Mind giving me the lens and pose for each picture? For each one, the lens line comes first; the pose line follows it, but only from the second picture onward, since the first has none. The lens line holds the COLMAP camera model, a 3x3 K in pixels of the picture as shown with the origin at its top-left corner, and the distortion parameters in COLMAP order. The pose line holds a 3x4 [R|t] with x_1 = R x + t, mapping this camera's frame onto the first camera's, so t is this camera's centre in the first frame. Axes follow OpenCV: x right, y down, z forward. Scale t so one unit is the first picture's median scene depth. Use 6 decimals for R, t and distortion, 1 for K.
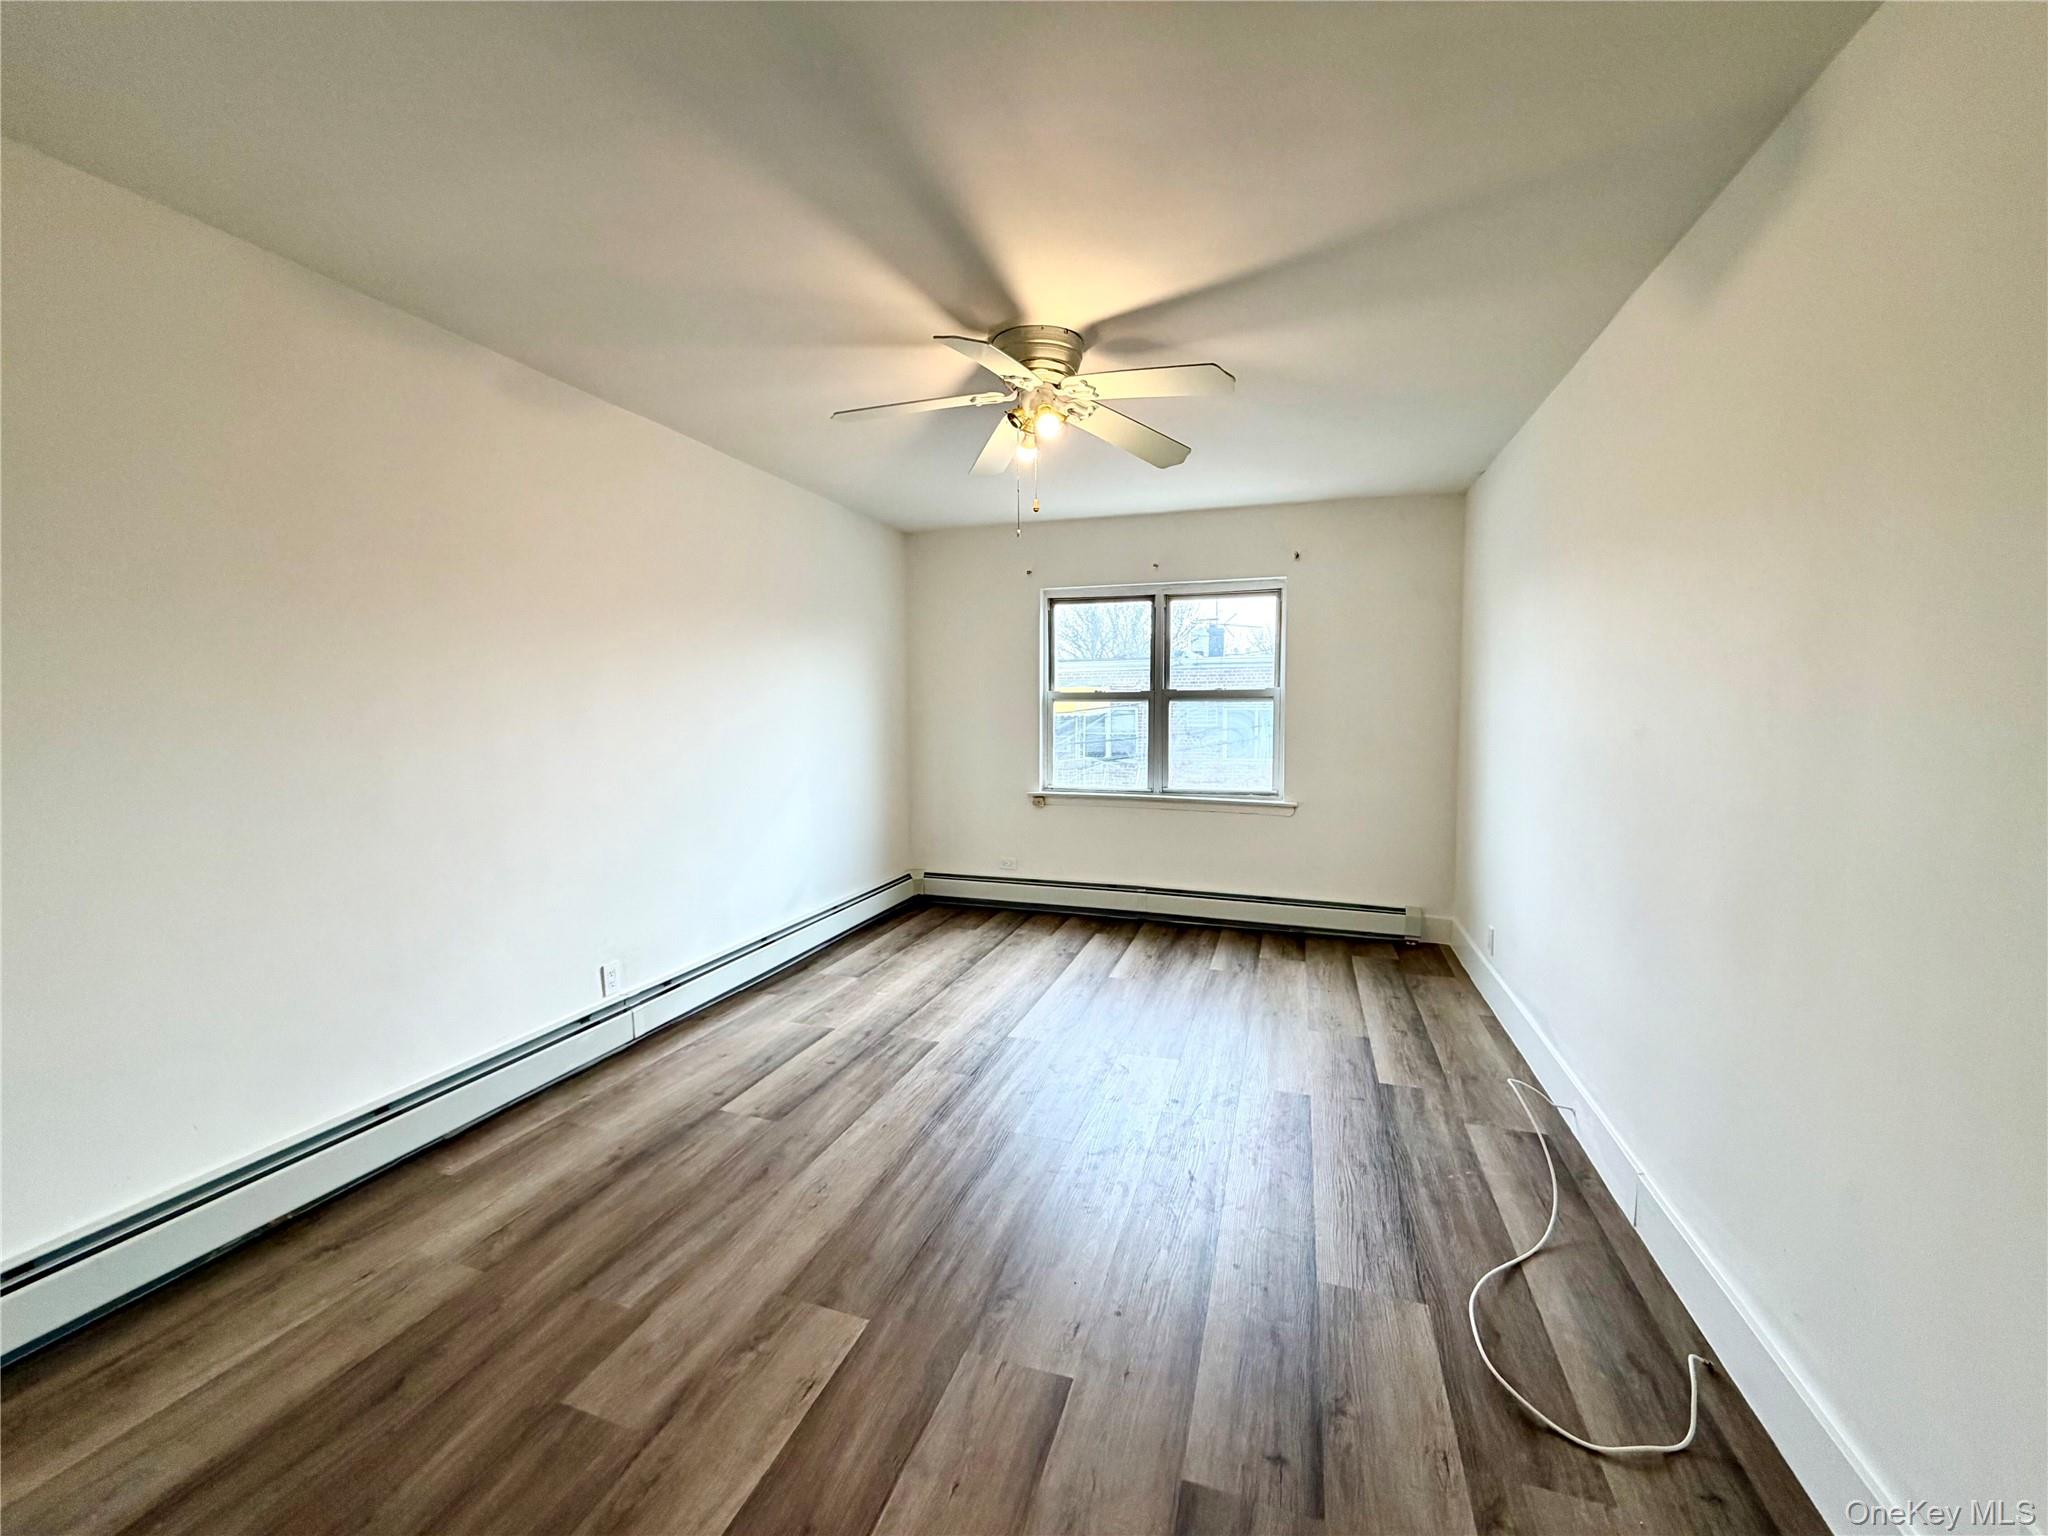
lens RADIAL K [[810.3, 0, 1027.8], [0, 810.3, 771.9], [0, 0, 1]] dist [0.000548, 0.000087]
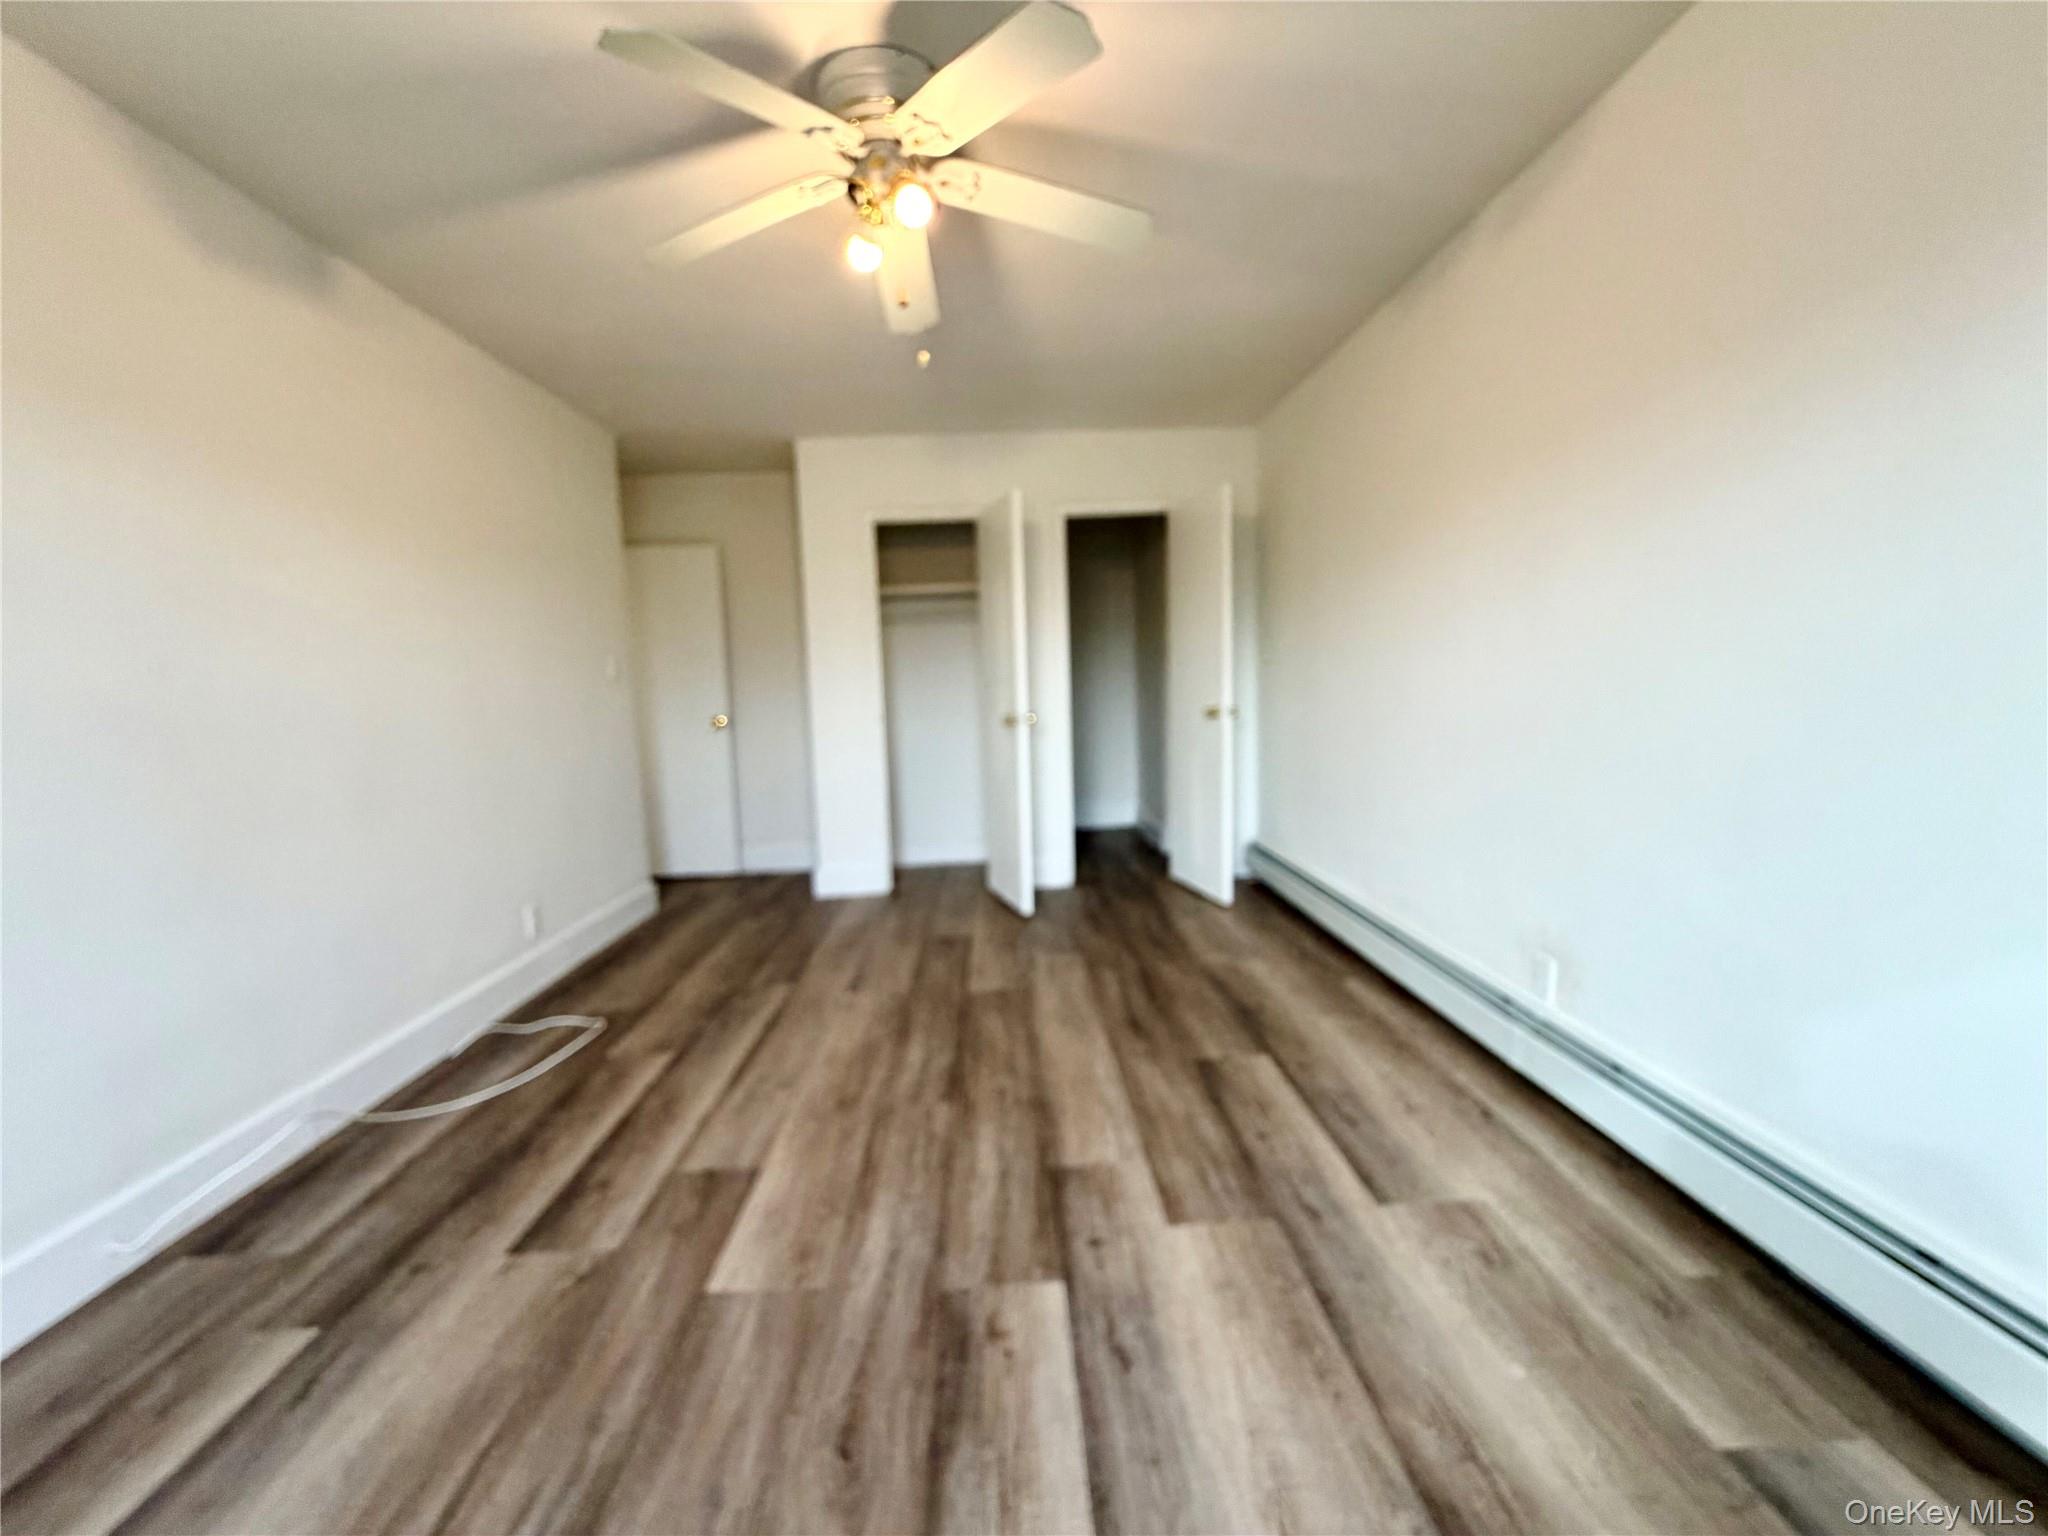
lens RADIAL K [[810.3, 0, 1027.8], [0, 810.3, 771.9], [0, 0, 1]] dist [0.000548, 0.000087]
pose [[-0.934592, 0.071740, -0.348411, 0.152126], [0.006403, 0.982686, 0.185167, -0.063792], [0.355663, 0.170825, -0.918870, 1.498724]]
